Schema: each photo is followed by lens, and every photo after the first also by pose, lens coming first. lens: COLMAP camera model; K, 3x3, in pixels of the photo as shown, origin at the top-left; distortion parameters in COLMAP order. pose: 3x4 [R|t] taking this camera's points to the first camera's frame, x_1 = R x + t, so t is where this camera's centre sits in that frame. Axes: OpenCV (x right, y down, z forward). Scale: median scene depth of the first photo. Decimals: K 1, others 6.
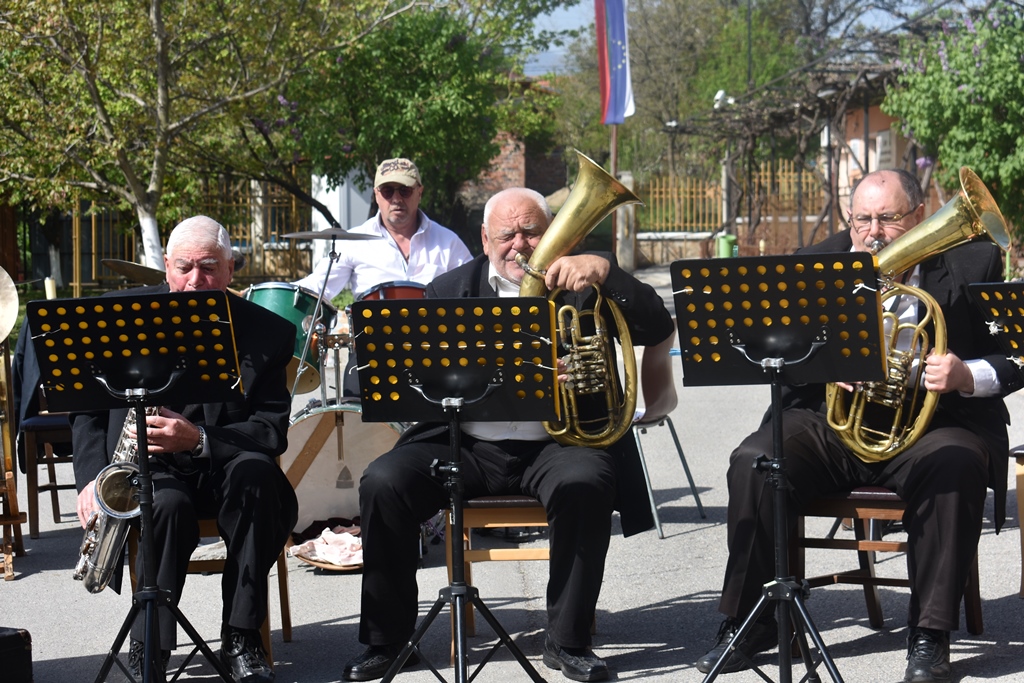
lens RADIAL K [[2183.9, 0, 512.0], [0, 2183.9, 341.5], [0, 0, 1]] dist [0.026657, 0.114406]
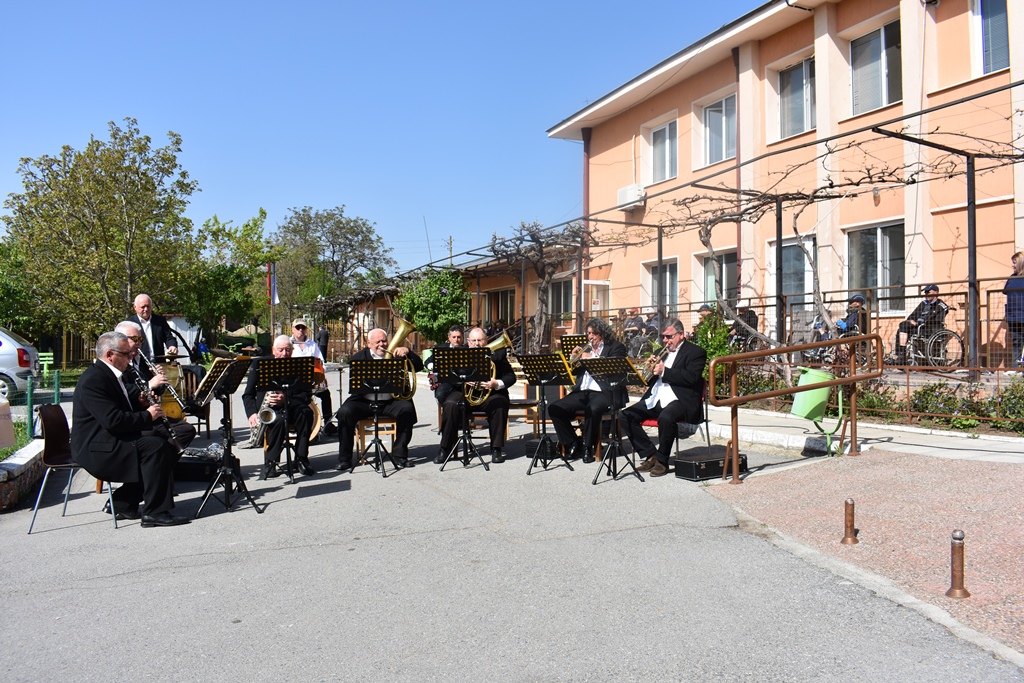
lens RADIAL K [[794.9, 0, 512.0], [0, 794.9, 341.5], [0, 0, 1]] dist [-0.115048, 0.035142]
pose [[0.932562, 0.013114, 0.360772, -0.266962], [0.006944, 0.998503, -0.054246, 0.021909], [-0.360944, 0.053093, 0.931075, -0.277091]]
